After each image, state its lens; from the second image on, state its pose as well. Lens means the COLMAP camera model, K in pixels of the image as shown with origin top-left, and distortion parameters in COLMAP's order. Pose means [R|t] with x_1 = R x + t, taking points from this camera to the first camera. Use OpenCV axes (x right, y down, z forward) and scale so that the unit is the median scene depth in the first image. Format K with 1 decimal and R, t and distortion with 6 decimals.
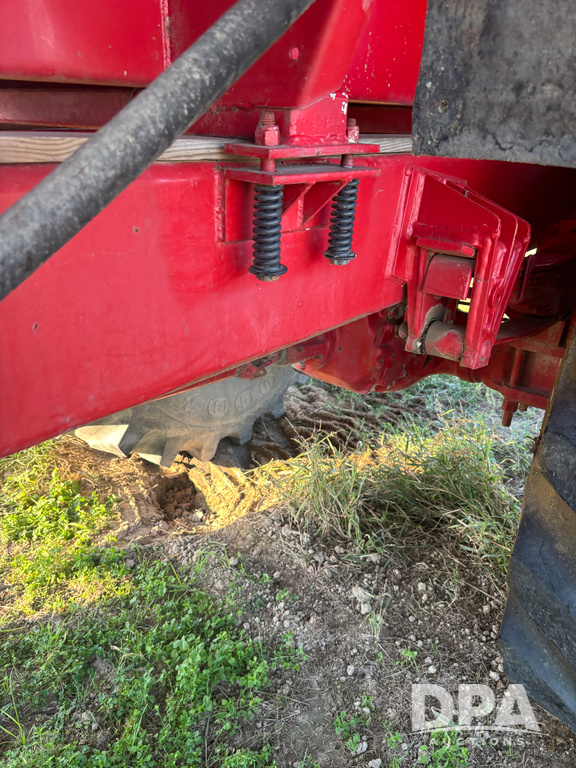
lens RADIAL K [[582.9, 0, 287.9], [0, 582.9, 385.7], [0, 0, 1]] dist [0.011989, -0.011928]
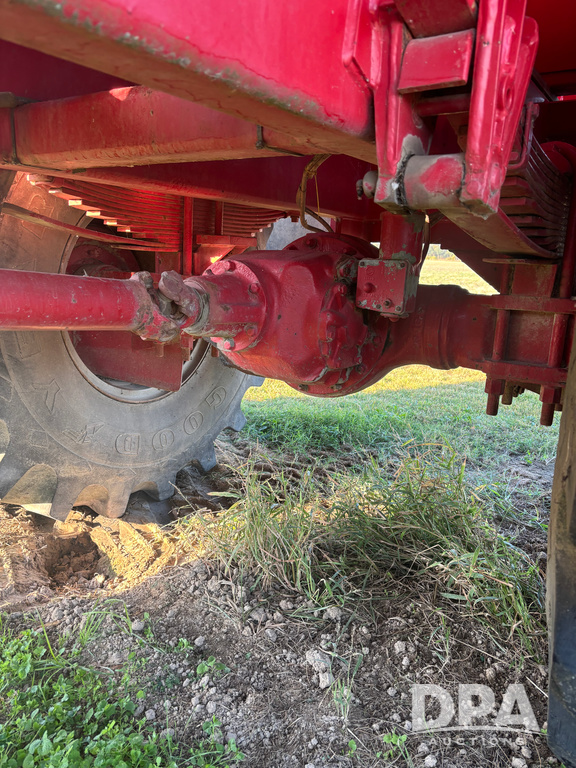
lens RADIAL K [[582.9, 0, 284.5], [0, 582.9, 382.3], [0, 0, 1]] dist [0.011989, -0.011928]
pose [[0.994911, -0.011539, 0.100096, 0.016411], [0.031864, 0.978469, -0.203918, 0.162600], [-0.095588, 0.206069, 0.973857, 0.233183]]
